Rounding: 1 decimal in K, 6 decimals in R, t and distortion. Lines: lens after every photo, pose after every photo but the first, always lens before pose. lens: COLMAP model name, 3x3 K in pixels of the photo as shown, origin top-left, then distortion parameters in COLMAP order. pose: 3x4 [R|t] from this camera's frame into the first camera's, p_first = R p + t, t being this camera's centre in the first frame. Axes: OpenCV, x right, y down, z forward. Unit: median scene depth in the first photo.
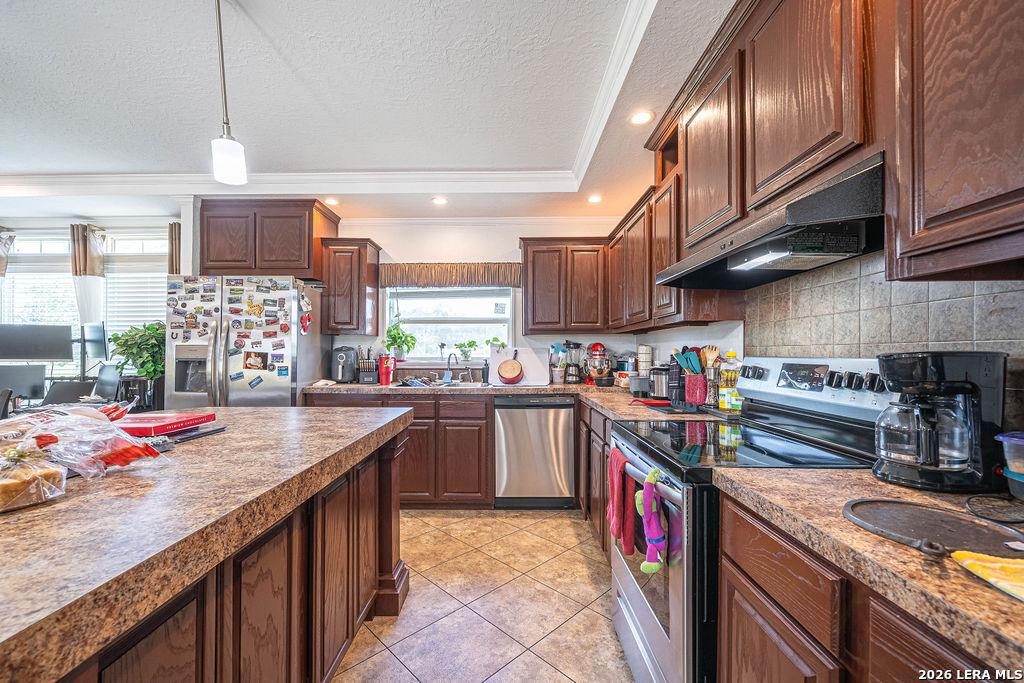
lens RADIAL K [[412.5, 0, 503.3], [0, 412.5, 353.2], [0, 0, 1]] dist [-0.001352, -0.000127]
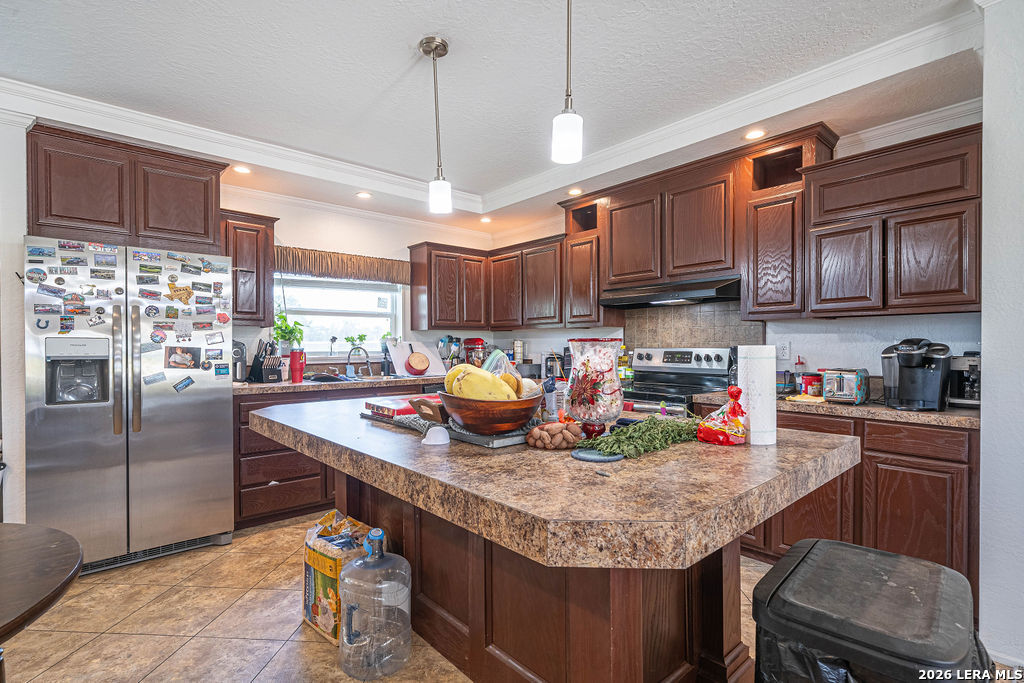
lens RADIAL K [[486.9, 0, 505.7], [0, 486.9, 349.5], [0, 0, 1]] dist [0.000876, 0.000011]
pose [[0.744601, -0.008985, 0.667449, -0.762194], [0.002778, 0.999942, 0.010362, -0.006045], [-0.667504, -0.005861, 0.744583, -0.126720]]
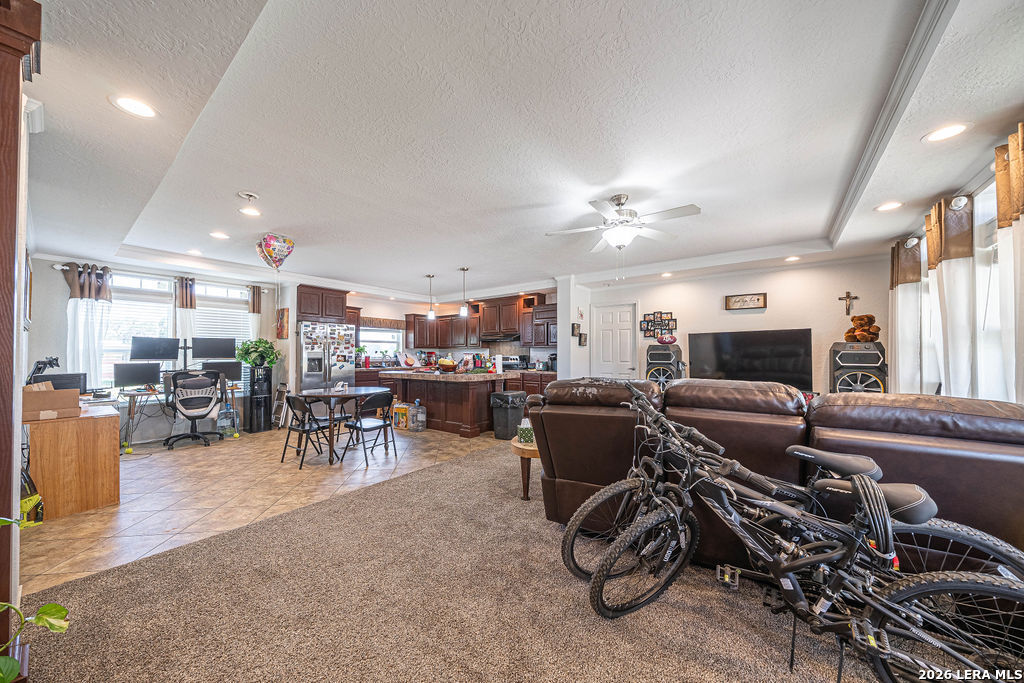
lens RADIAL K [[354.5, 0, 506.2], [0, 354.5, 349.8], [0, 0, 1]] dist [-0.006113, 0.000111]
pose [[0.597416, 0.011032, 0.801856, -1.707639], [-0.001204, 0.999917, -0.012860, -0.006756], [-0.801931, 0.006717, 0.597379, -1.060511]]
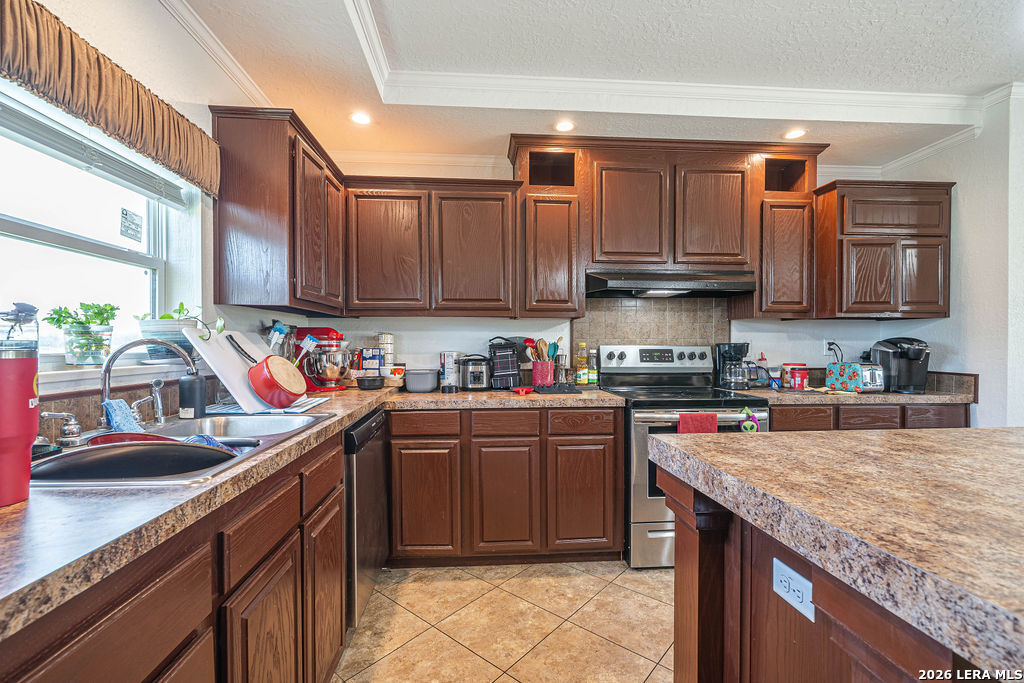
lens RADIAL K [[449.1, 0, 508.8], [0, 449.1, 350.1], [0, 0, 1]] dist [0.000093, 0.000032]
pose [[-0.091517, -0.014318, 0.995701, -0.599218], [-0.002842, 0.999896, 0.014117, 0.001217], [-0.995799, -0.001537, -0.091548, 0.896911]]
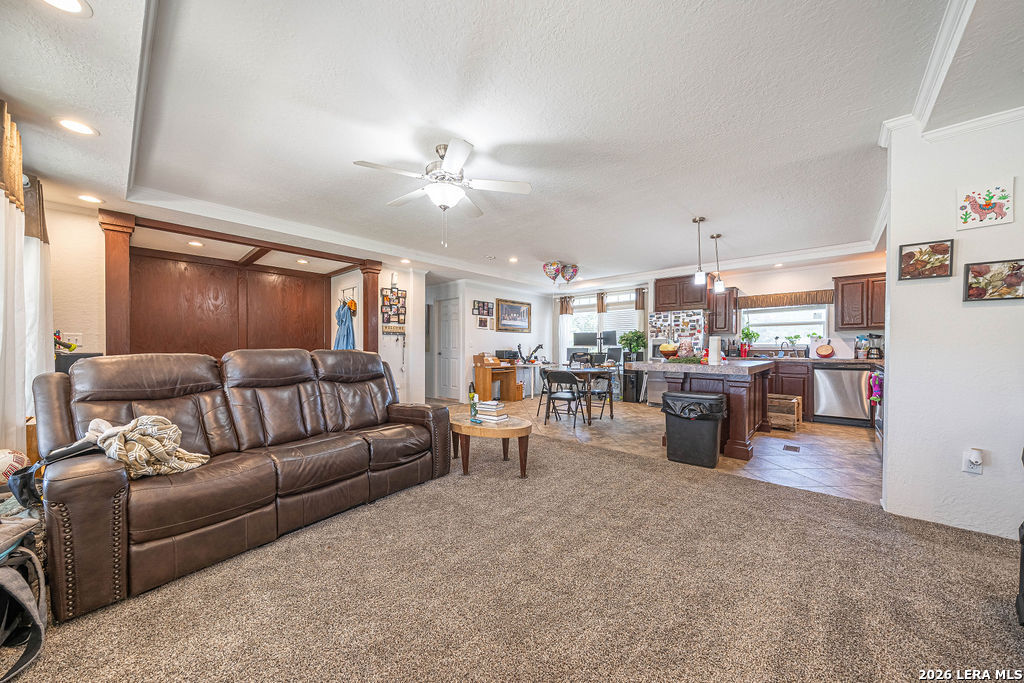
lens RADIAL K [[361.2, 0, 507.3], [0, 361.2, 350.6], [0, 0, 1]] dist [-0.006353, -0.000081]
pose [[0.753167, 0.005747, -0.657804, 0.006034], [-0.000316, 0.999965, 0.008375, 0.032552], [0.657829, -0.006101, 0.753142, -1.290548]]
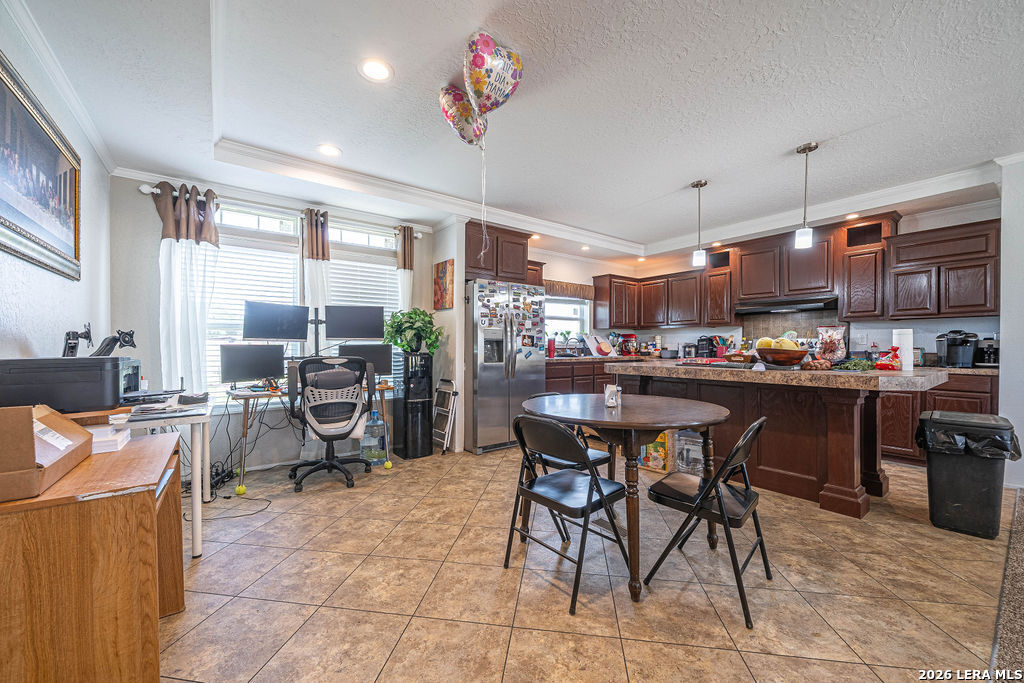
lens RADIAL K [[392.1, 0, 507.1], [0, 392.1, 349.2], [0, 0, 1]] dist [-0.000179, 0.000027]
pose [[0.795828, -0.003659, 0.605512, -1.529456], [-0.002695, 0.999950, 0.009585, 0.035285], [-0.605517, -0.009260, 0.795778, -0.102410]]
